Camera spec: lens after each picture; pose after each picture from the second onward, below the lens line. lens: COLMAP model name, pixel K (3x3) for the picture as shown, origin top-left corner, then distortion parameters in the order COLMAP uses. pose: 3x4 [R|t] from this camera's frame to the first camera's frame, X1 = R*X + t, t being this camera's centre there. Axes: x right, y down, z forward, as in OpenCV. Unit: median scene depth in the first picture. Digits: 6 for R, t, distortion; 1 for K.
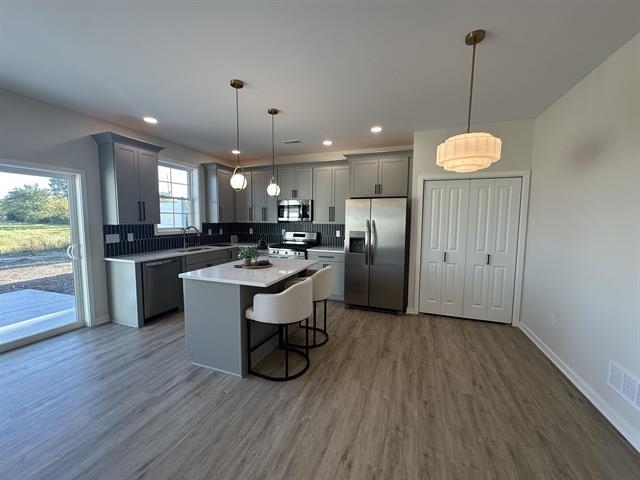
lens RADIAL K [[254.3, 0, 320.0], [0, 254.3, 240.0], [0, 0, 1]] dist [-0.002558, -0.000083]
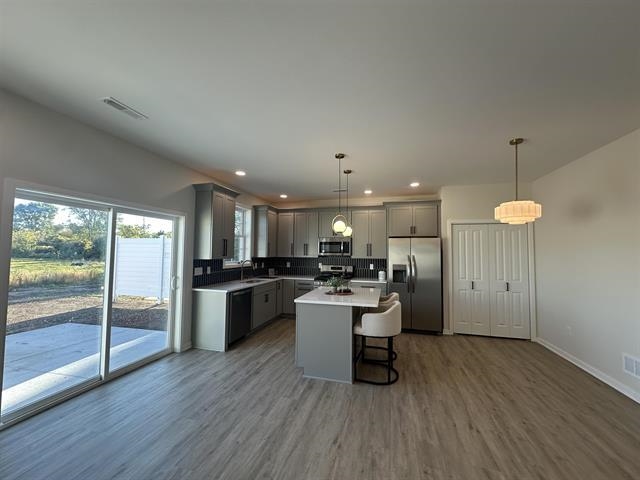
lens RADIAL K [[254.3, 0, 320.0], [0, 254.3, 240.0], [0, 0, 1]] dist [-0.002558, -0.000083]
pose [[0.995992, 0.006801, 0.089183, -0.390671], [0.004965, 0.991363, -0.131053, 0.007379], [-0.089304, 0.130970, 0.987356, -0.196921]]
